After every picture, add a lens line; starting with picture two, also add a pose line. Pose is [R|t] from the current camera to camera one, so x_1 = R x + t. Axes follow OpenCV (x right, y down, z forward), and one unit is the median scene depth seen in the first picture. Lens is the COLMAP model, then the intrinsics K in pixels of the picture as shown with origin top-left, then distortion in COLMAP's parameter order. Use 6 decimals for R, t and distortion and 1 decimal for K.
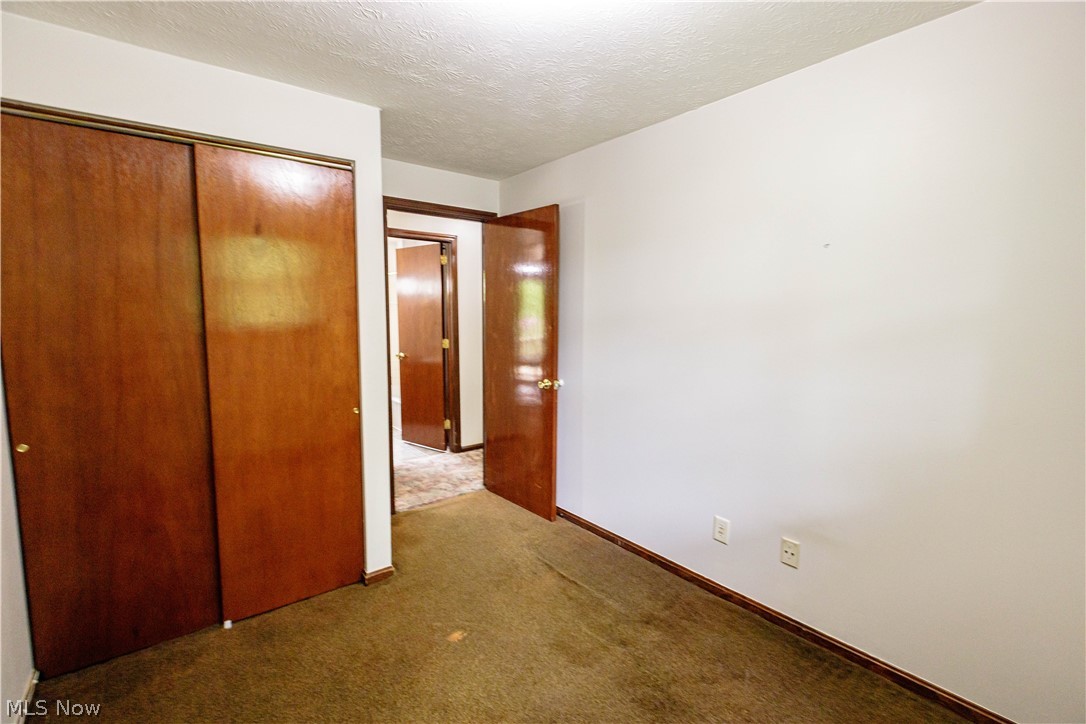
lens RADIAL K [[506.2, 0, 540.5], [0, 506.2, 357.8], [0, 0, 1]] dist [0.000314, -0.000418]
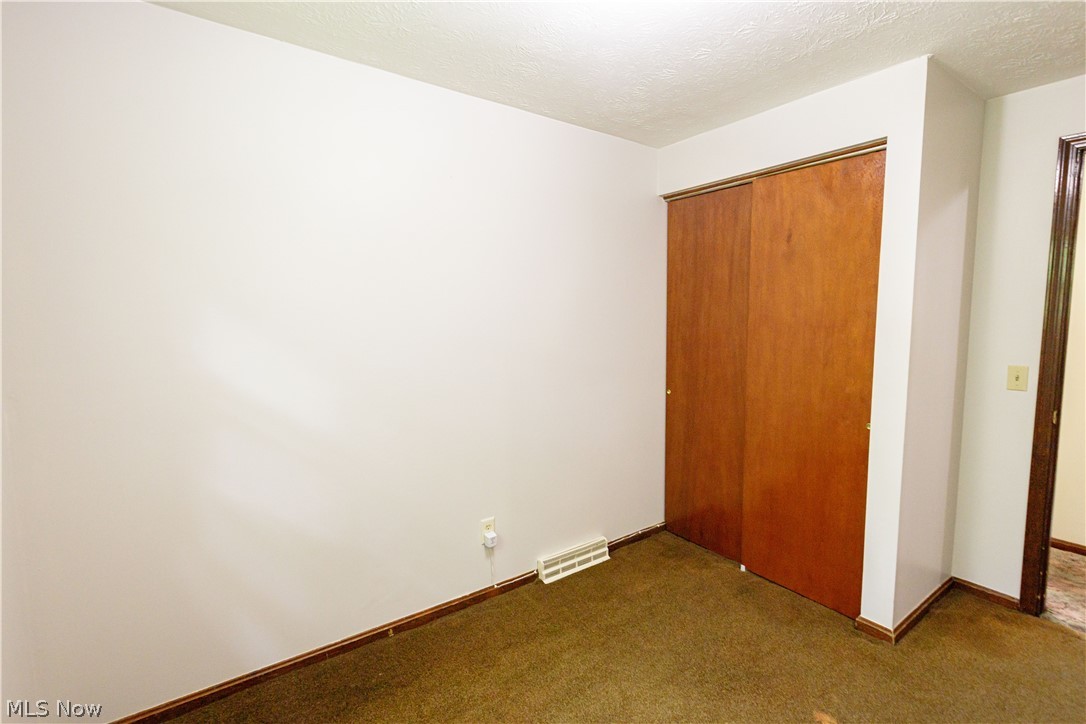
lens RADIAL K [[506.2, 0, 540.5], [0, 506.2, 357.8], [0, 0, 1]] dist [0.000314, -0.000418]
pose [[-0.061564, 0.084633, -0.994509, 0.607755], [-0.094273, 0.991451, 0.090208, -0.043868], [0.993641, 0.099309, -0.053059, 0.544772]]
